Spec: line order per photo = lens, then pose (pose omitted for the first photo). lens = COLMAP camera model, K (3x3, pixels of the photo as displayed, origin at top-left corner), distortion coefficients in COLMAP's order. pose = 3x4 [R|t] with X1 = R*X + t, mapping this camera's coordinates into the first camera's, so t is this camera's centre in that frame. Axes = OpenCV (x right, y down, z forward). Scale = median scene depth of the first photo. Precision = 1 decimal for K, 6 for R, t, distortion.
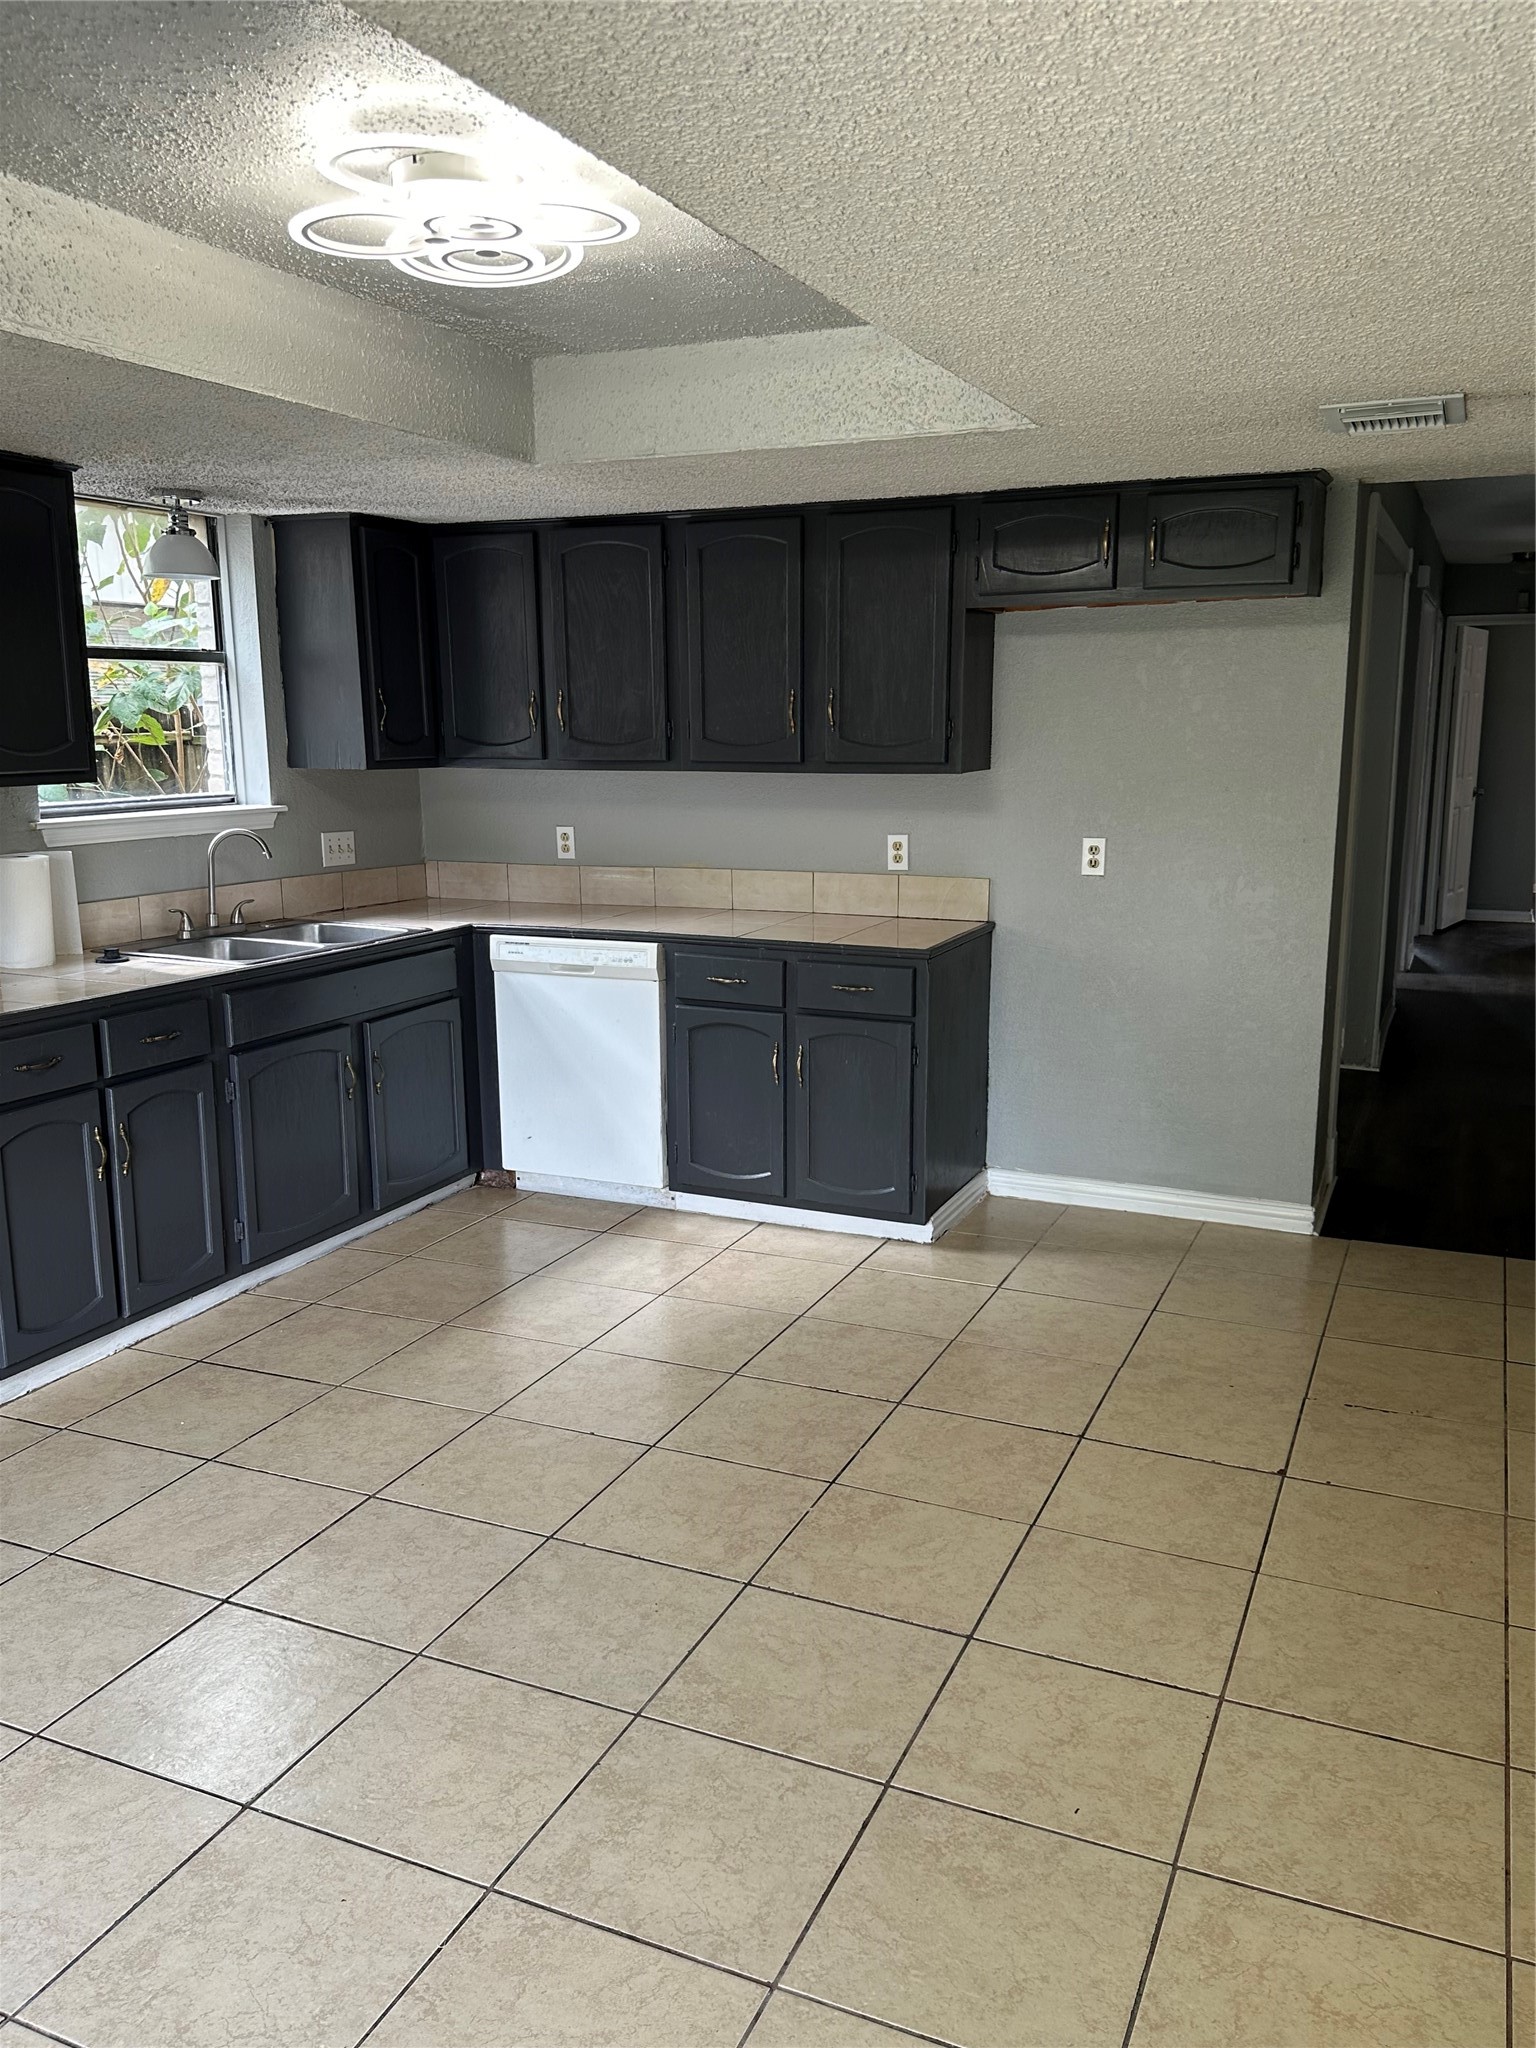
lens RADIAL K [[1607.7, 0, 761.8], [0, 1607.7, 1028.6], [0, 0, 1]] dist [0.180301, -0.279384]
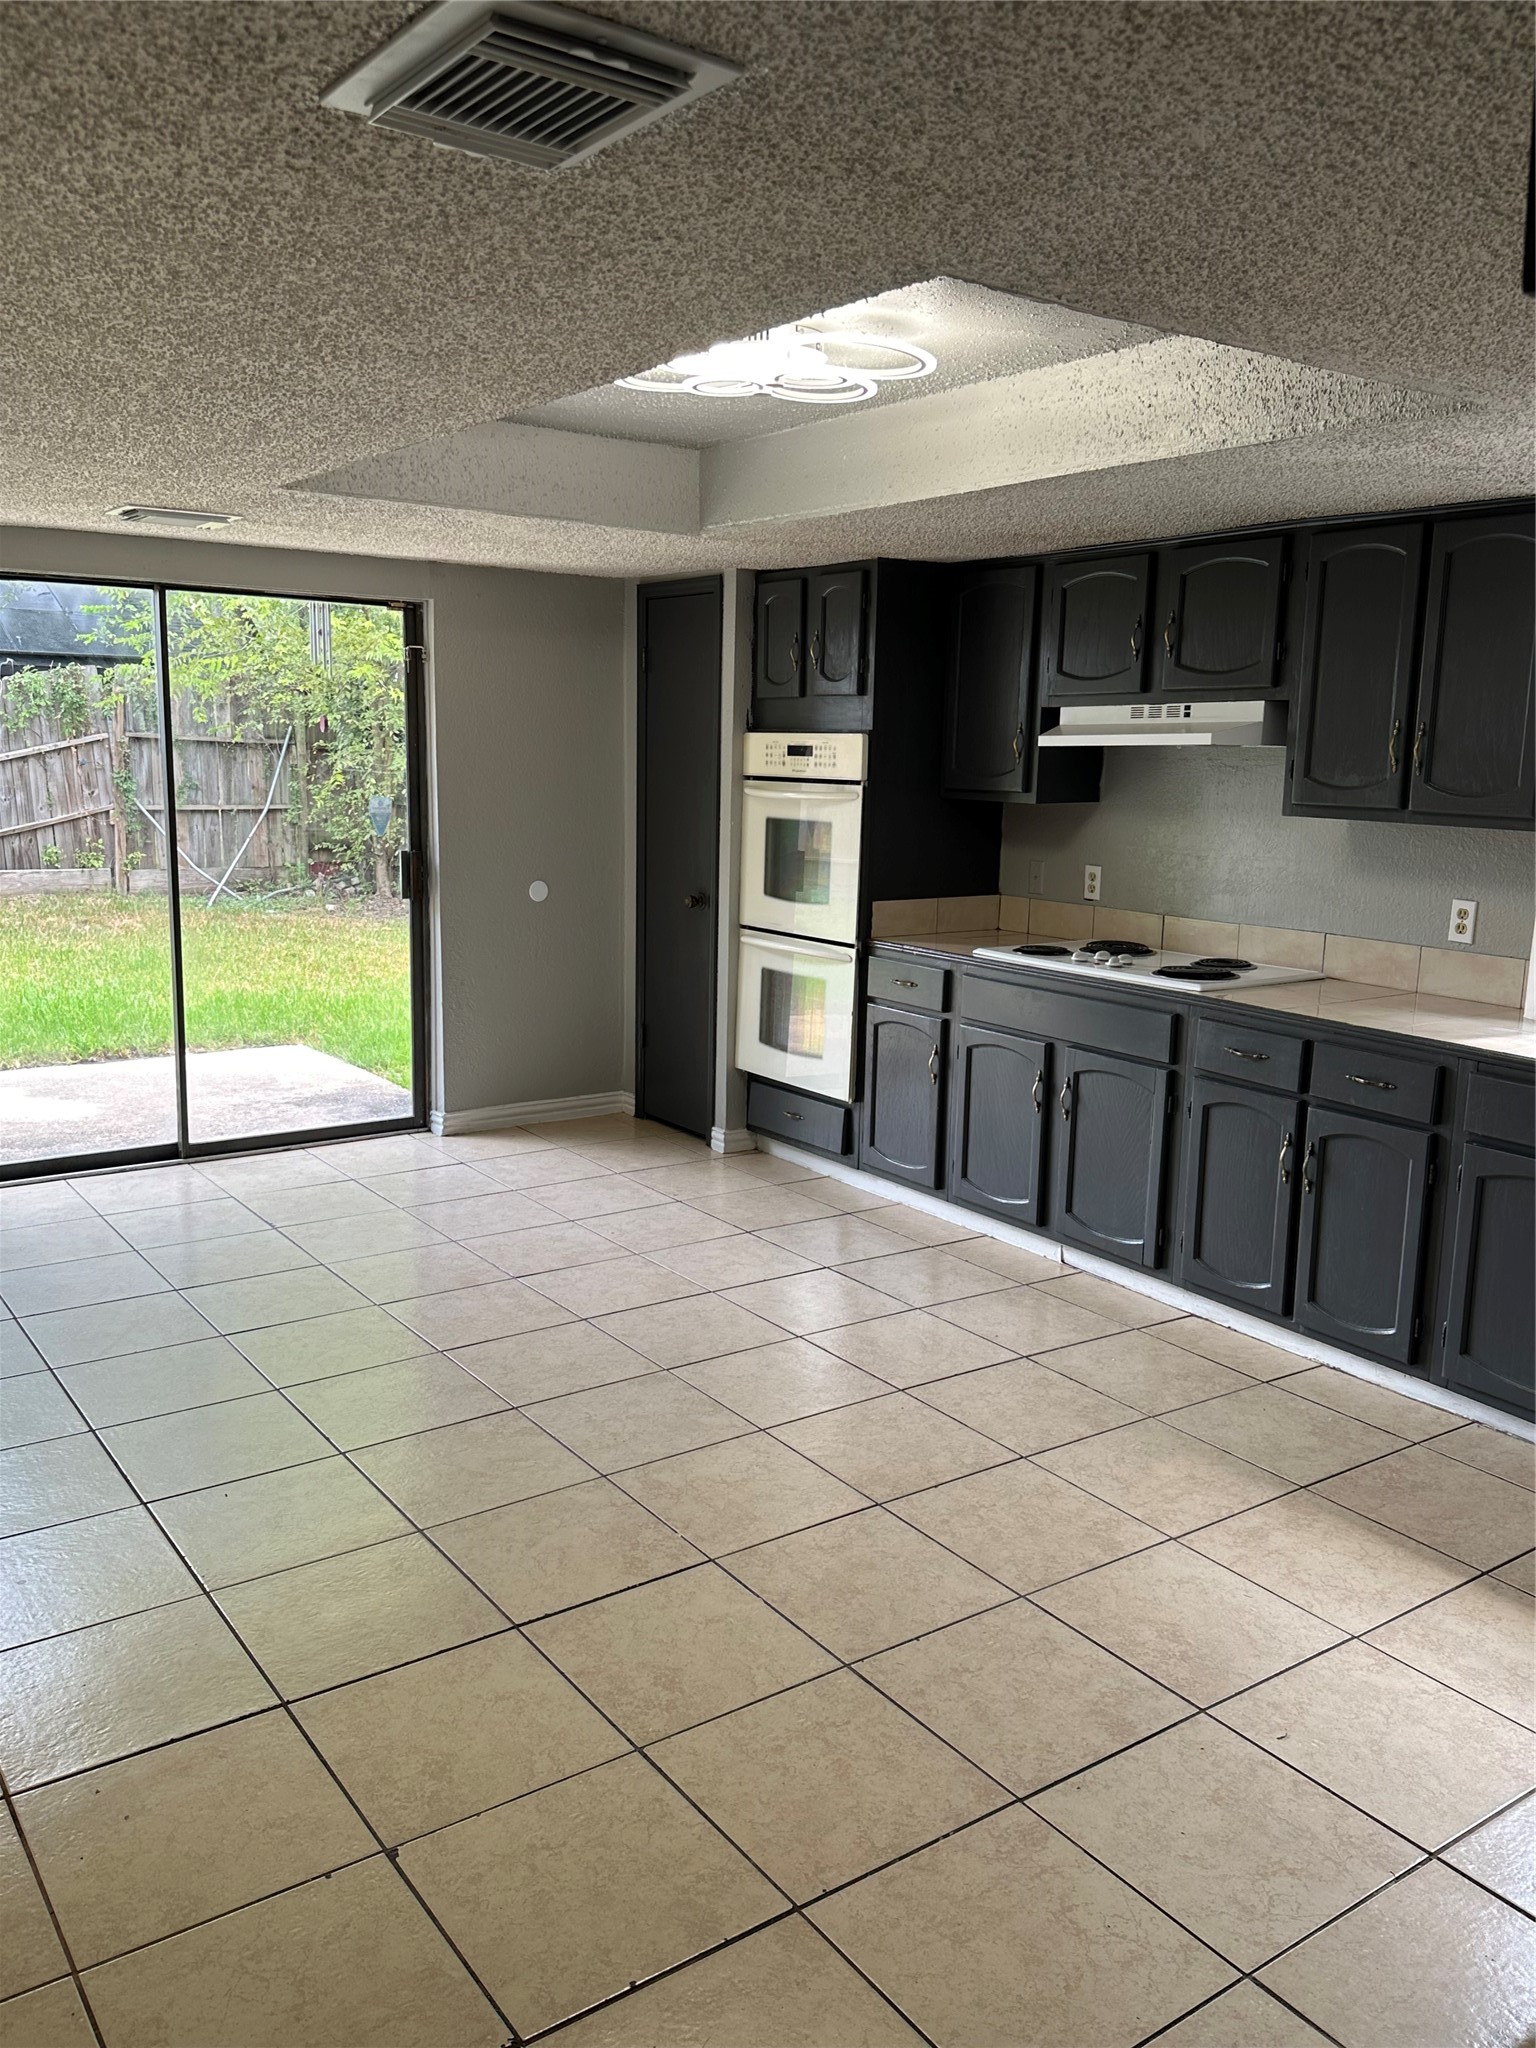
lens RADIAL K [[1607.7, 0, 761.8], [0, 1607.7, 1028.6], [0, 0, 1]] dist [0.180301, -0.279384]
pose [[-0.514370, 0.144723, -0.845269, 0.600750], [-0.184882, 0.943765, 0.274093, -0.210029], [0.837402, 0.297260, -0.458688, 1.051621]]
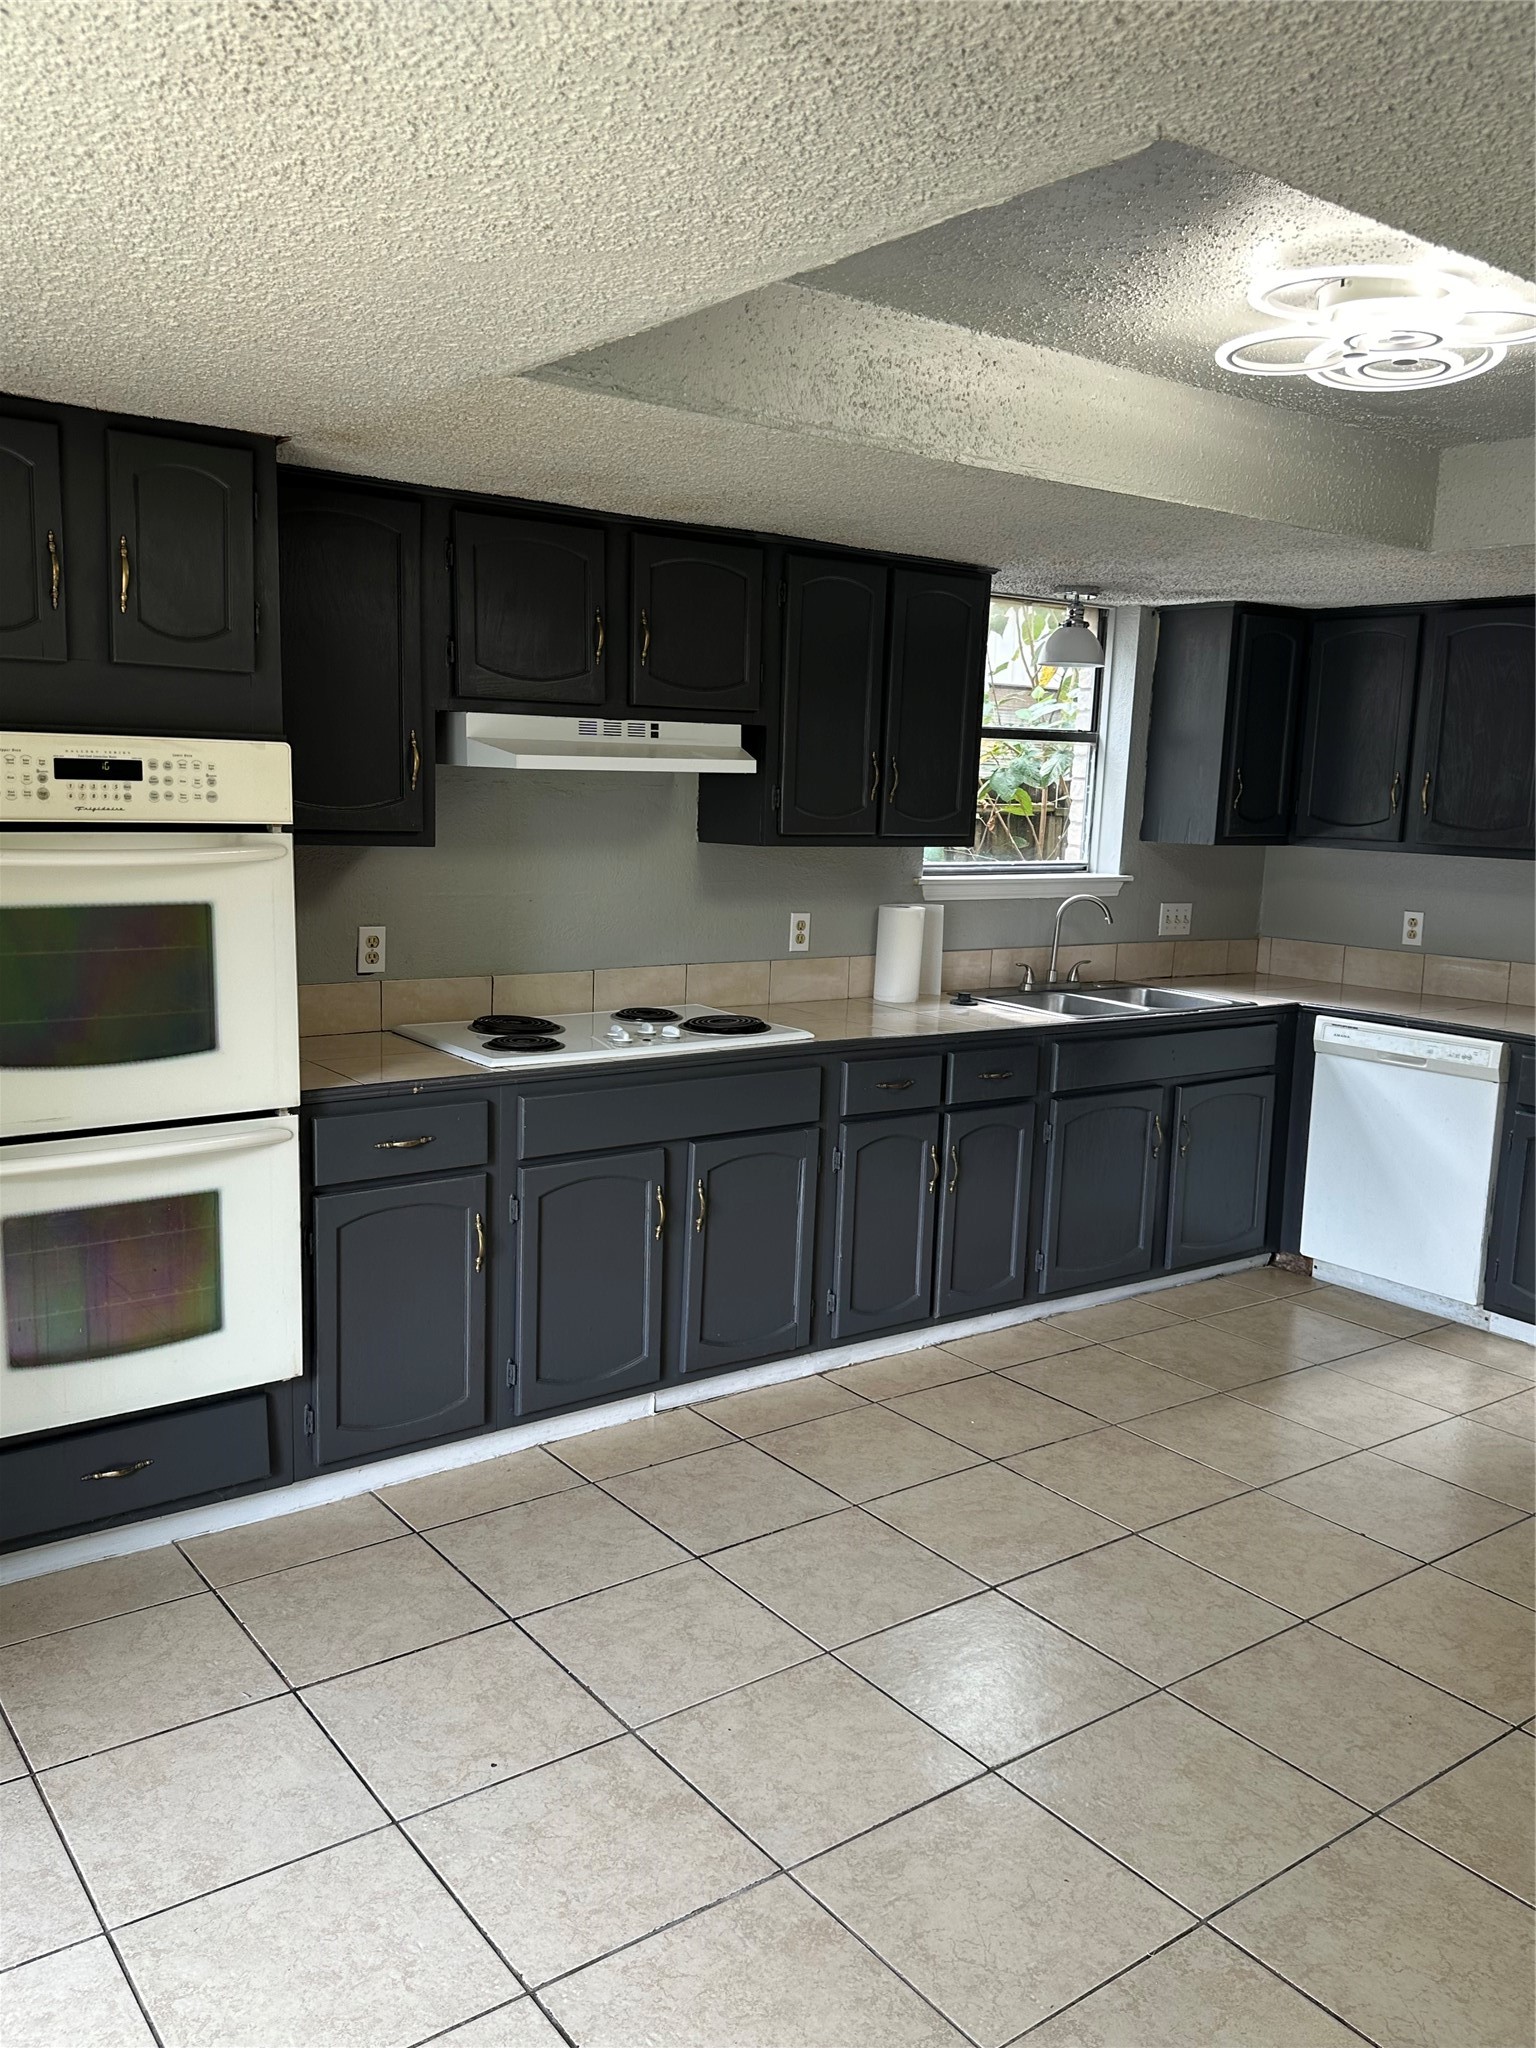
lens RADIAL K [[1597.5, 0, 735.7], [0, 1597.5, 1031.6], [0, 0, 1]] dist [0.133219, -0.271047]
pose [[0.866216, 0.112146, -0.486923, 0.007452], [-0.132185, 0.991201, -0.006863, 0.006405], [0.481869, 0.070309, 0.873418, -0.037548]]
